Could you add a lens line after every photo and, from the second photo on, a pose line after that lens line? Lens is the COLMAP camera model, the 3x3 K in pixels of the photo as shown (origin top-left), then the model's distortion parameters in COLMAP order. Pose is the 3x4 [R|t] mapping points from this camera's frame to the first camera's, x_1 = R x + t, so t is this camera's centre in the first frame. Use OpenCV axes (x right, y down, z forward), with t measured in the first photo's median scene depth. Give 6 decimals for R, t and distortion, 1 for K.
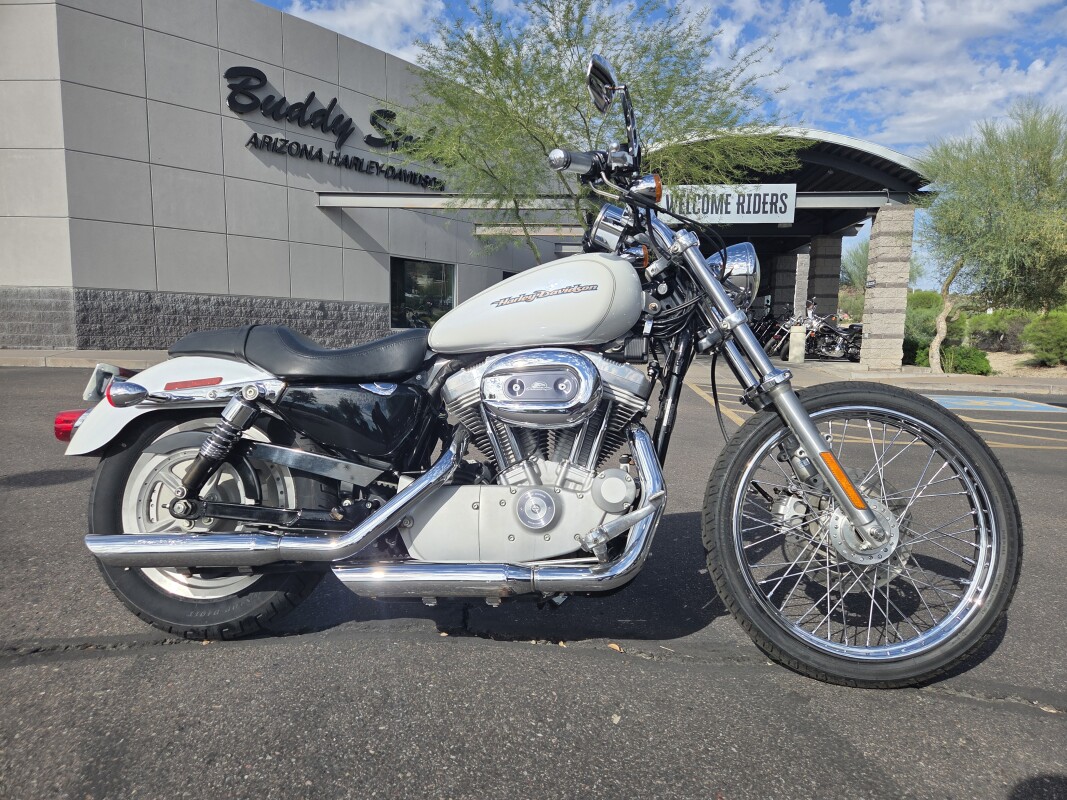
lens RADIAL K [[720.8, 0, 534.5], [0, 720.8, 418.7], [0, 0, 1]] dist [0.059797, -0.067847]
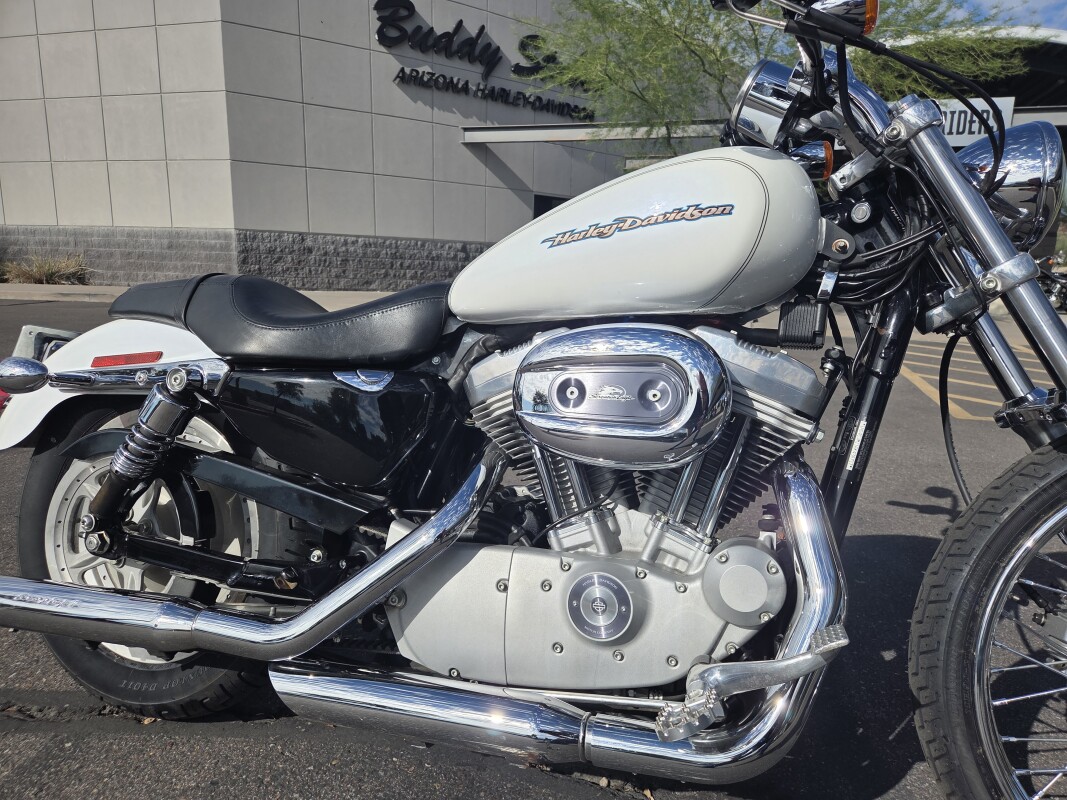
lens RADIAL K [[720.8, 0, 534.5], [0, 720.8, 418.7], [0, 0, 1]] dist [0.059797, -0.067847]
pose [[0.978876, 0.047262, -0.198919, 0.052687], [-0.031601, 0.996198, 0.081187, -0.061047], [0.201999, -0.073186, 0.976647, 0.397723]]
